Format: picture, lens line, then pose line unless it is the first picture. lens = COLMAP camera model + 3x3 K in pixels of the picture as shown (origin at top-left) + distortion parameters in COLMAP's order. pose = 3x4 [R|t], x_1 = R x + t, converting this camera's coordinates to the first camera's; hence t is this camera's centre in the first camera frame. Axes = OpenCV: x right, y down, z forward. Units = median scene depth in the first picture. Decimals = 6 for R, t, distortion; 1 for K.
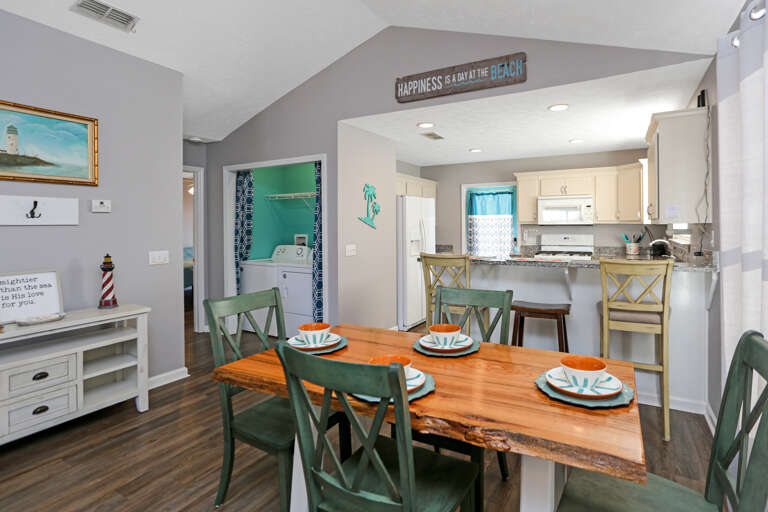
lens RADIAL K [[378.4, 0, 424.3], [0, 378.4, 225.0], [0, 0, 1]] dist [-0.048243, 0.021143]
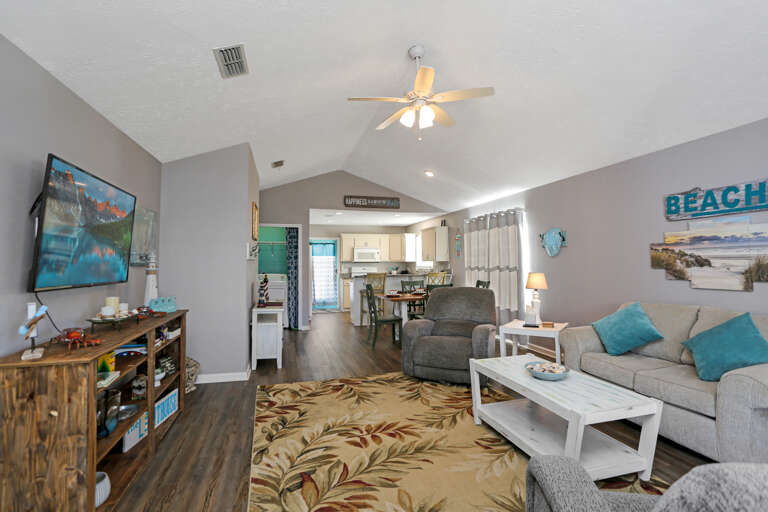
lens RADIAL K [[378.4, 0, 384.8], [0, 378.4, 244.9], [0, 0, 1]] dist [-0.048243, 0.021143]
pose [[0.733714, 0.030691, 0.678765, -0.917922], [0.002751, 0.998837, -0.048137, 0.006420], [-0.679453, 0.037186, 0.732776, -0.513433]]
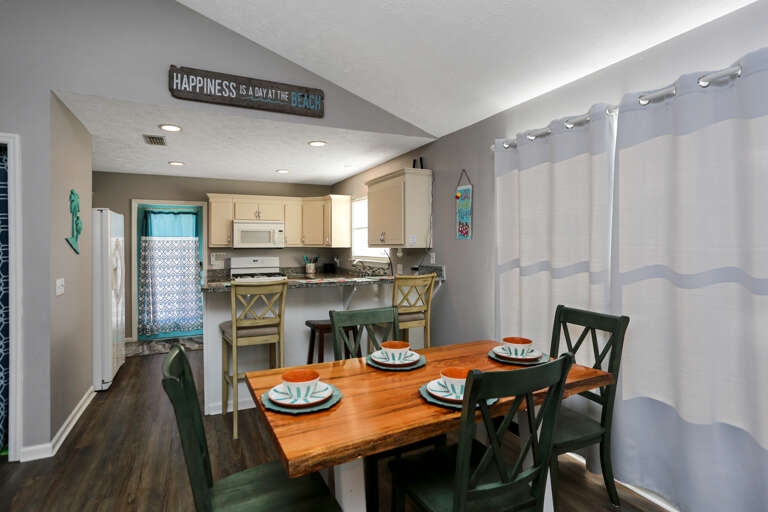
lens RADIAL K [[378.4, 0, 366.9], [0, 378.4, 240.0], [0, 0, 1]] dist [-0.048243, 0.021143]
pose [[0.607111, 0.012443, 0.794520, -0.287109], [0.003148, 0.999832, -0.018064, -0.003060], [-0.794611, 0.013468, 0.606970, 0.130221]]
